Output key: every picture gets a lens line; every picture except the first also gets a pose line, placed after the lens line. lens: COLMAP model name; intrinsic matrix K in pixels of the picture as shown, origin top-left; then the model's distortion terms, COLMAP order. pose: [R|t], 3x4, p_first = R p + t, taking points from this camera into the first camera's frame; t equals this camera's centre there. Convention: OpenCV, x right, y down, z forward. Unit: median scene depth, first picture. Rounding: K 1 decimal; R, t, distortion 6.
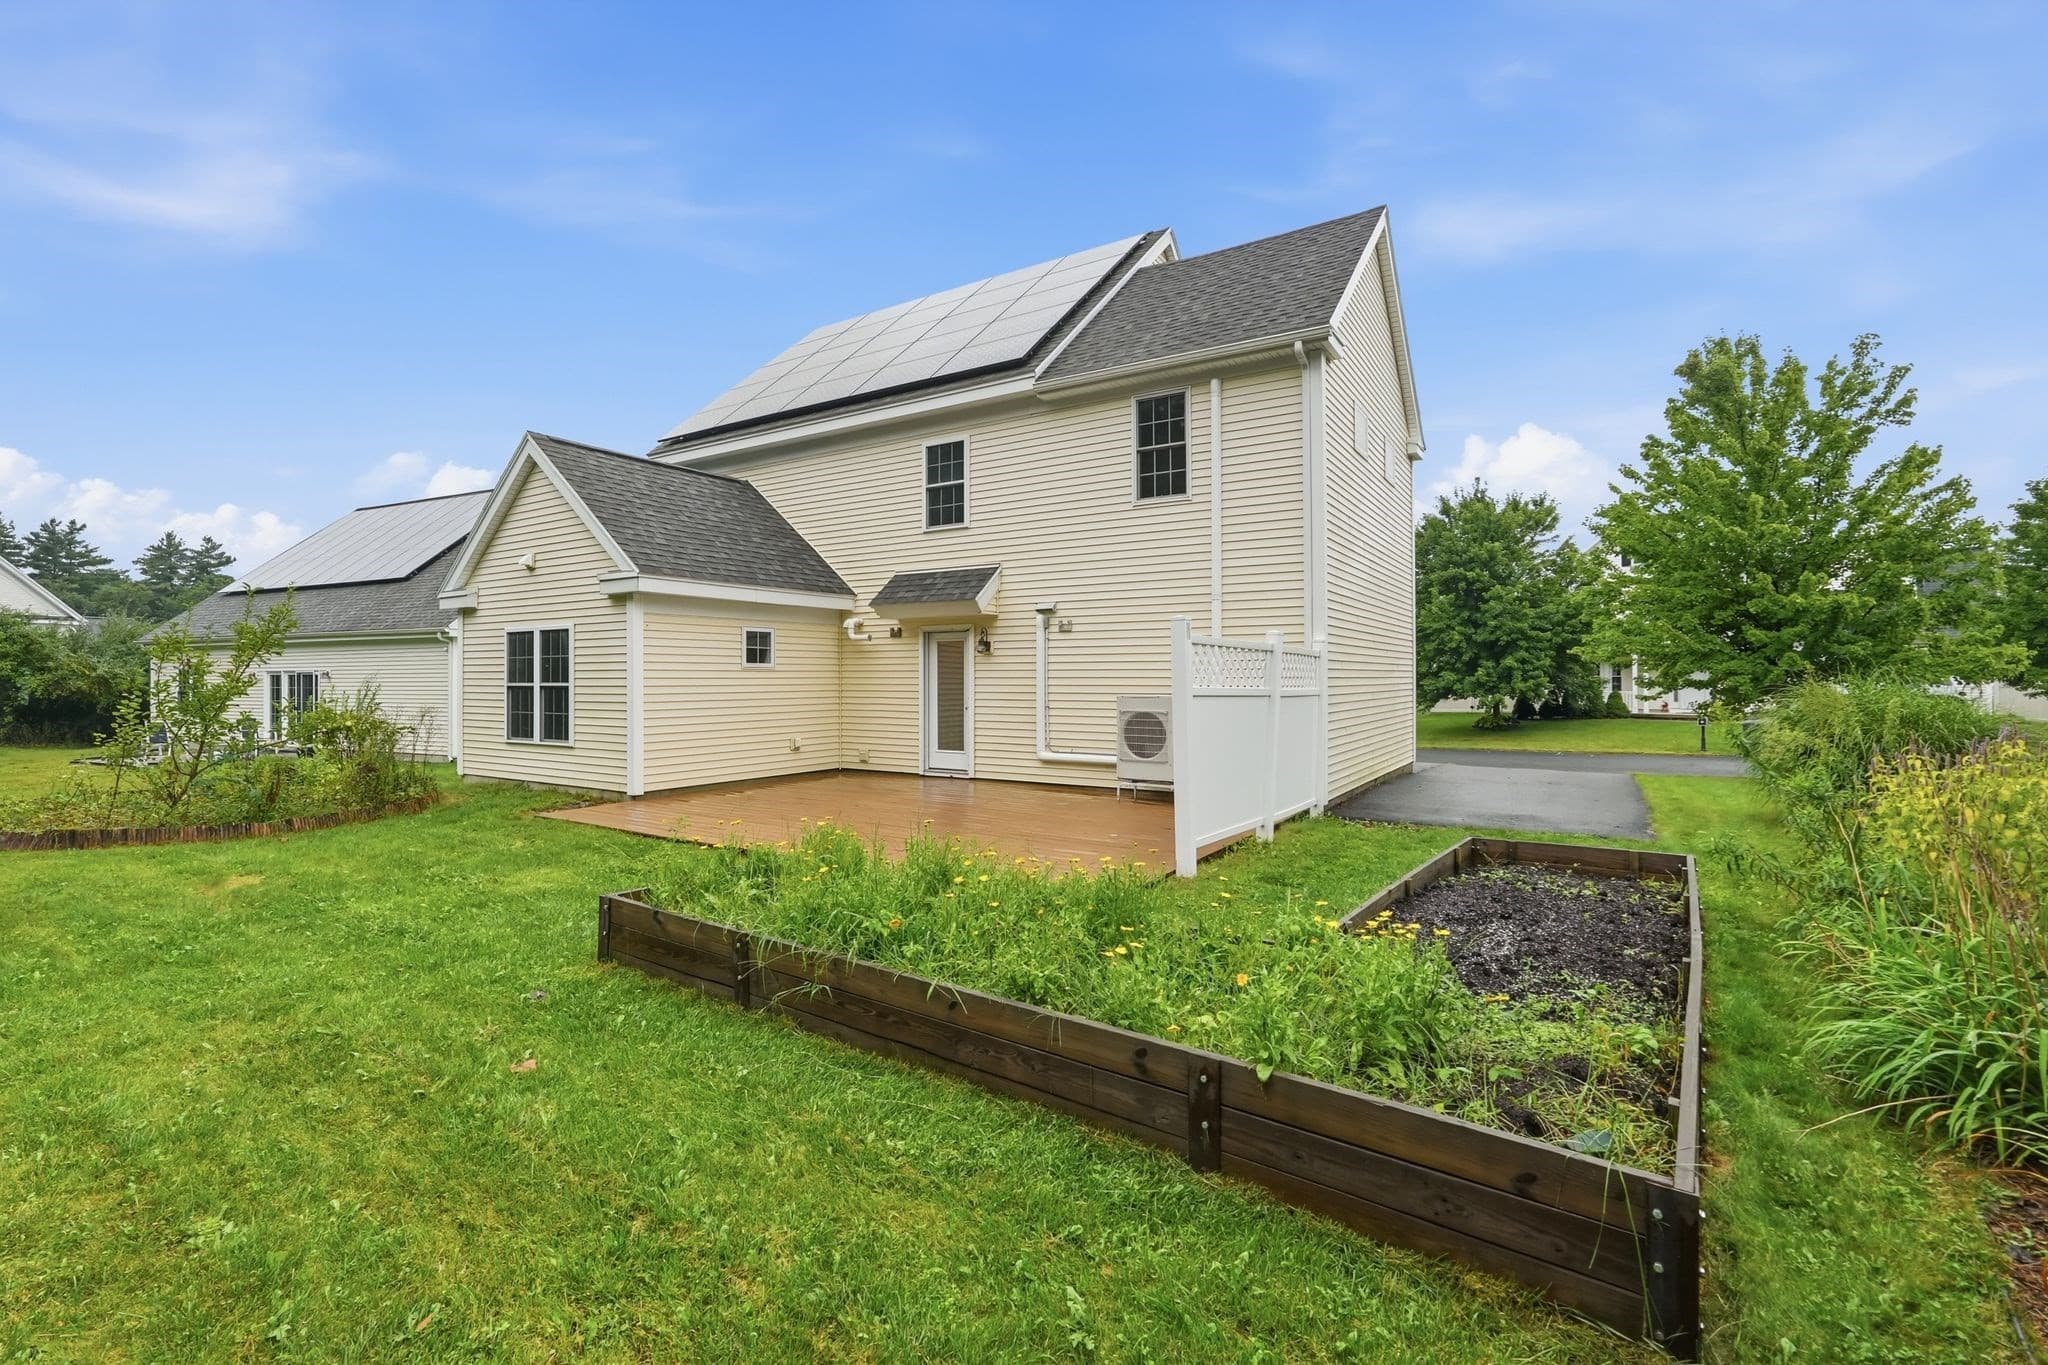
lens RADIAL K [[895.7, 0, 1032.9], [0, 895.7, 675.5], [0, 0, 1]] dist [-0.011740, -0.000094]
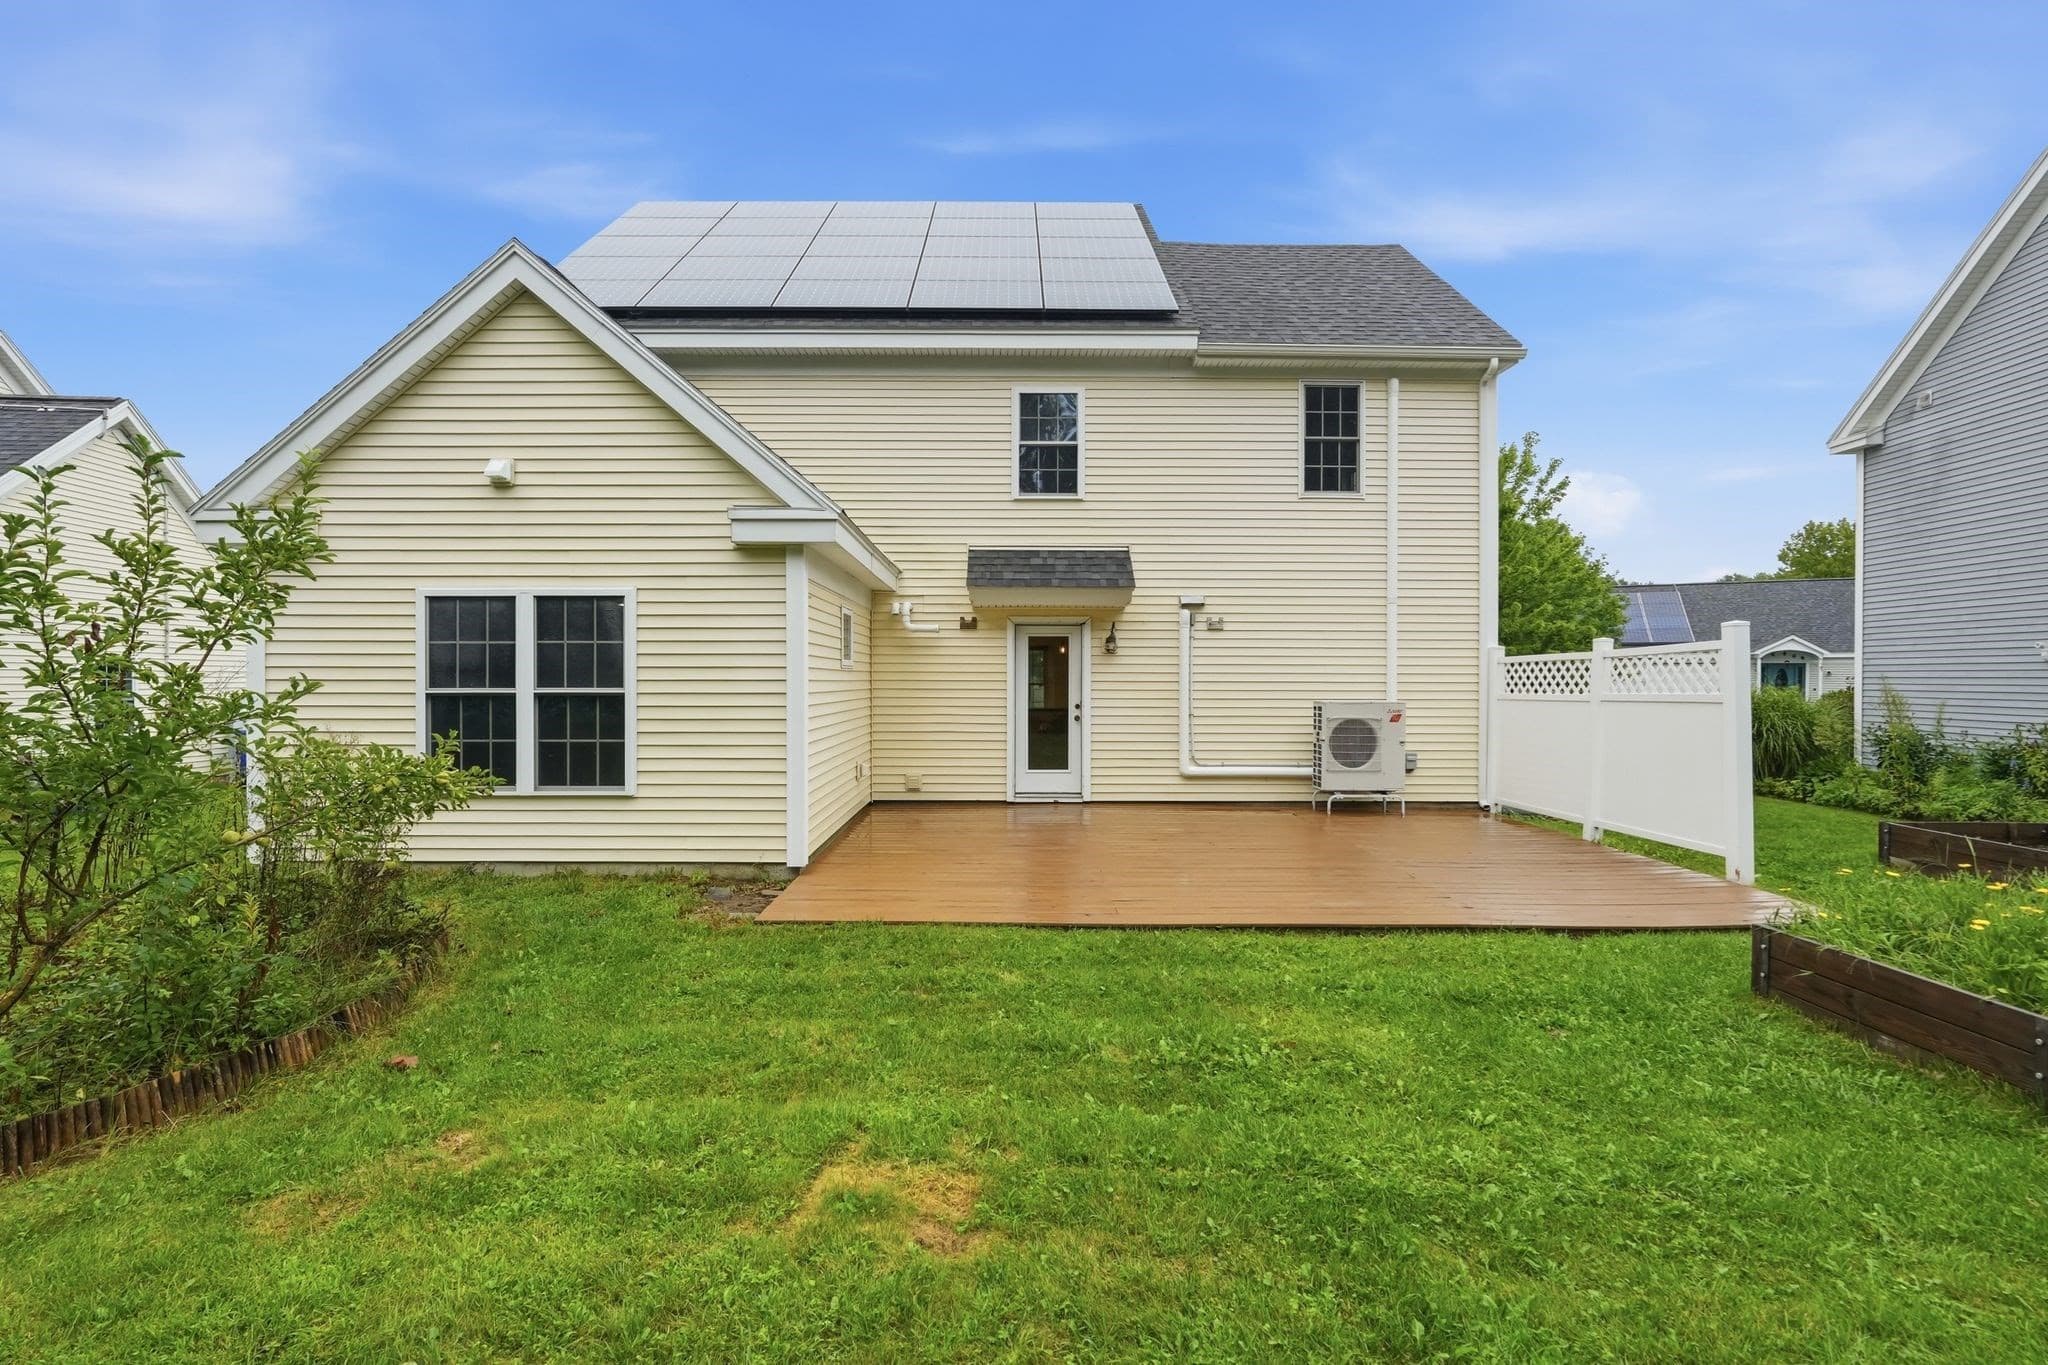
lens RADIAL K [[885.6, 0, 1024.0], [0, 885.6, 682.5], [0, 0, 1]] dist [-0.012338, -0.000193]
pose [[0.844031, 0.002757, 0.536287, -0.568107], [-0.005787, 0.999975, 0.003967, 0.000748], [-0.536263, -0.006452, 0.844026, 0.343255]]
